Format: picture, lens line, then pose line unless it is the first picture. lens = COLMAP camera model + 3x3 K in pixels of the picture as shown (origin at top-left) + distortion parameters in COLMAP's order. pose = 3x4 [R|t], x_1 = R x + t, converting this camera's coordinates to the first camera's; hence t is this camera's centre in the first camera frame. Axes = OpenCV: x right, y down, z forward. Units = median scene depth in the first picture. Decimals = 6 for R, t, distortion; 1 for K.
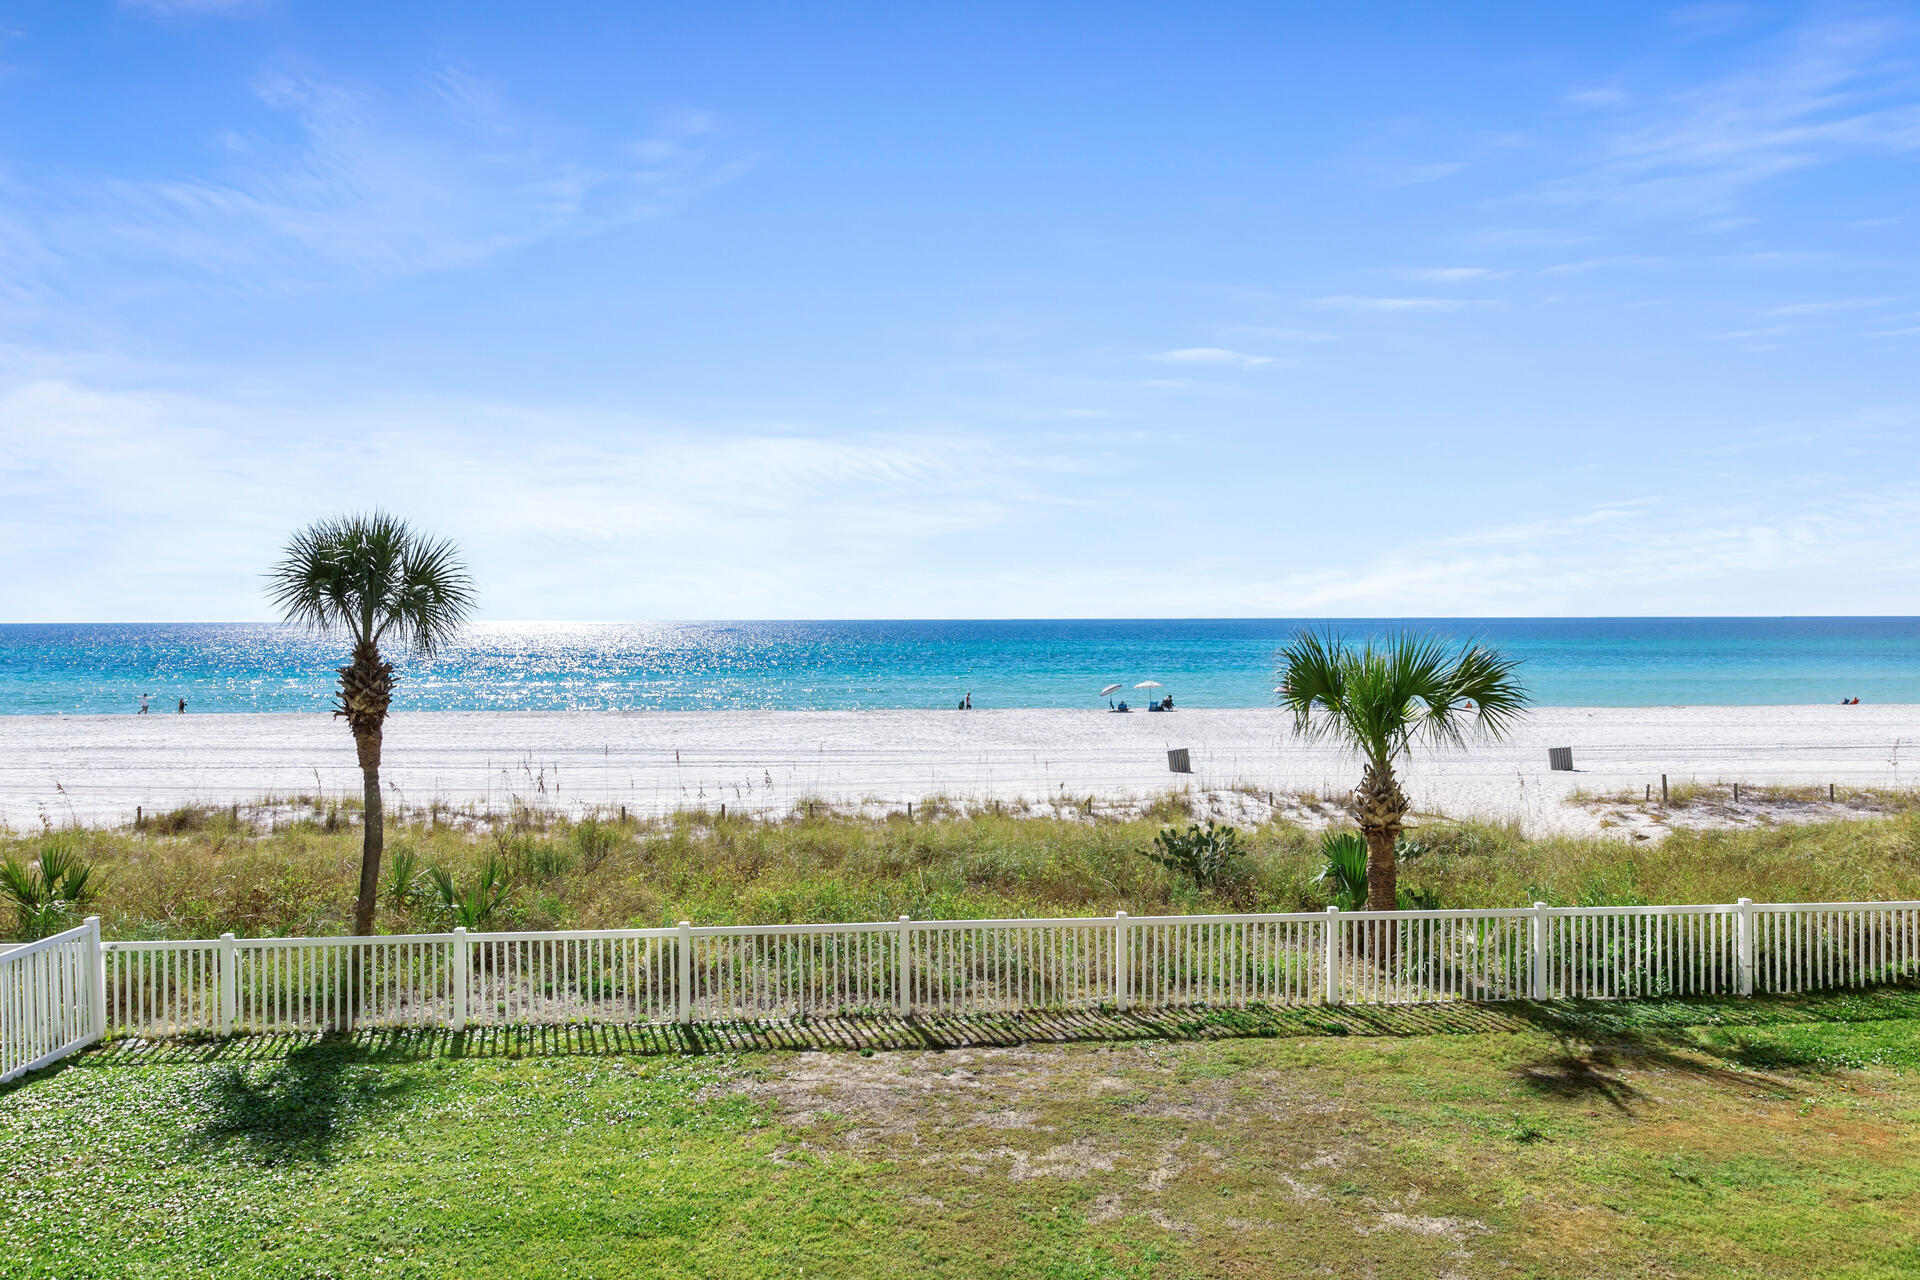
lens RADIAL K [[1260.4, 0, 982.8], [0, 1260.4, 643.5], [0, 0, 1]] dist [0.003758, 0.001036]
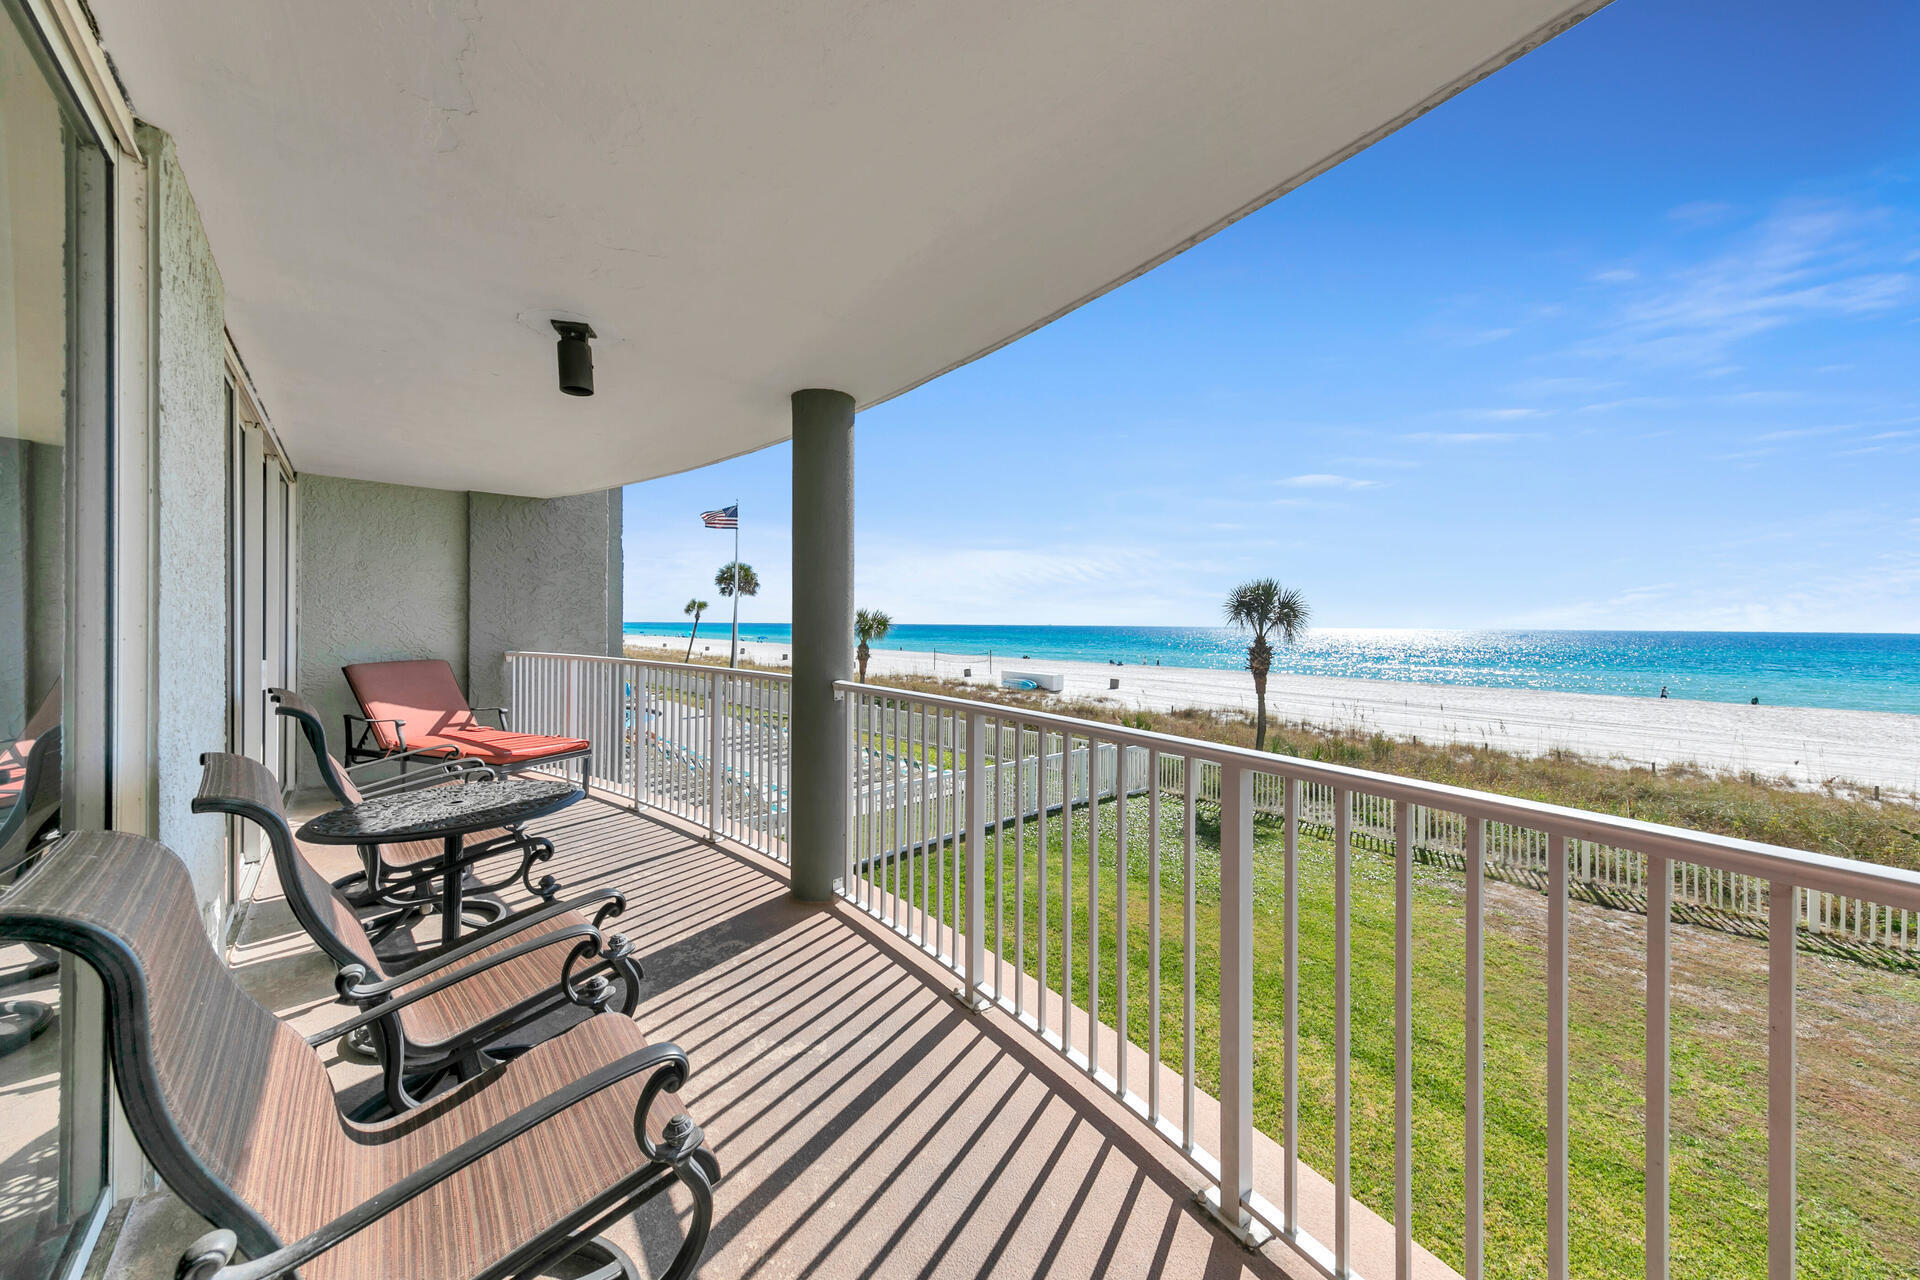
lens RADIAL K [[672.9, 0, 969.2], [0, 672.9, 613.4], [0, 0, 1]] dist [0.006463, 0.000064]
pose [[0.628107, -0.002764, -0.778122, 0.109259], [-0.026814, 0.999323, -0.025195, 0.002494], [0.777665, 0.036690, 0.627608, -0.131030]]
